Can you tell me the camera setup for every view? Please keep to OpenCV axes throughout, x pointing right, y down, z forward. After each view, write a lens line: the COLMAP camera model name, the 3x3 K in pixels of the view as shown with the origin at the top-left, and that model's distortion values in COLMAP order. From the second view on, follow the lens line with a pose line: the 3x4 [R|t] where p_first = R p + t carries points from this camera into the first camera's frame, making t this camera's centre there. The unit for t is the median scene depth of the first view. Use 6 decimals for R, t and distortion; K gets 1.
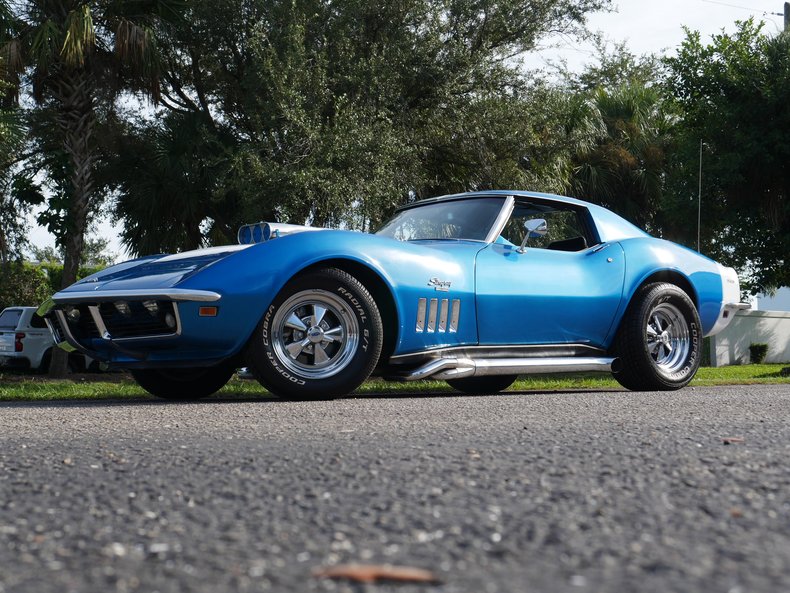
lens RADIAL K [[1175.7, 0, 394.7], [0, 1175.7, 298.5], [0, 0, 1]] dist [-0.005876, -0.071351]
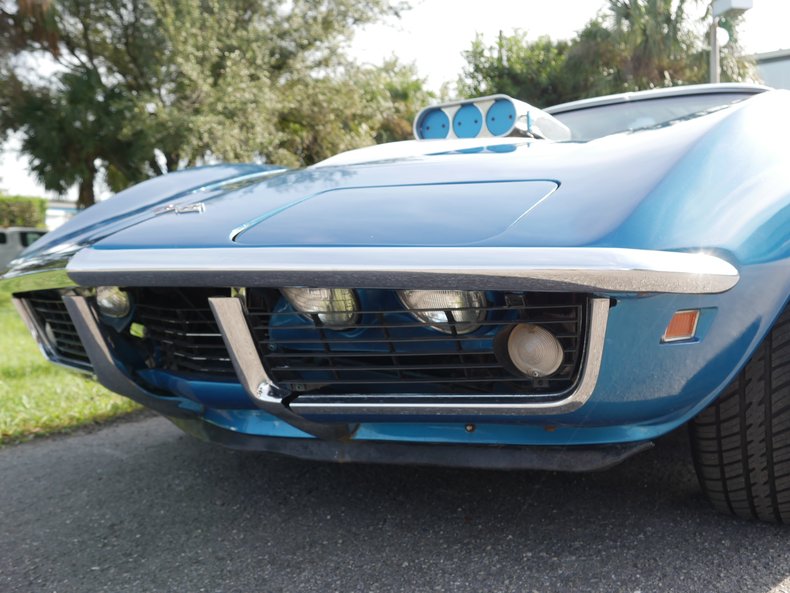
lens RADIAL K [[734.2, 0, 395.9], [0, 734.2, 295.3], [0, 0, 1]] dist [-0.019561, -0.007125]
pose [[0.968707, -0.008513, 0.248059, -0.066989], [-0.016031, 0.995179, 0.096756, -0.003342], [-0.247687, -0.097705, 0.963901, 0.207388]]
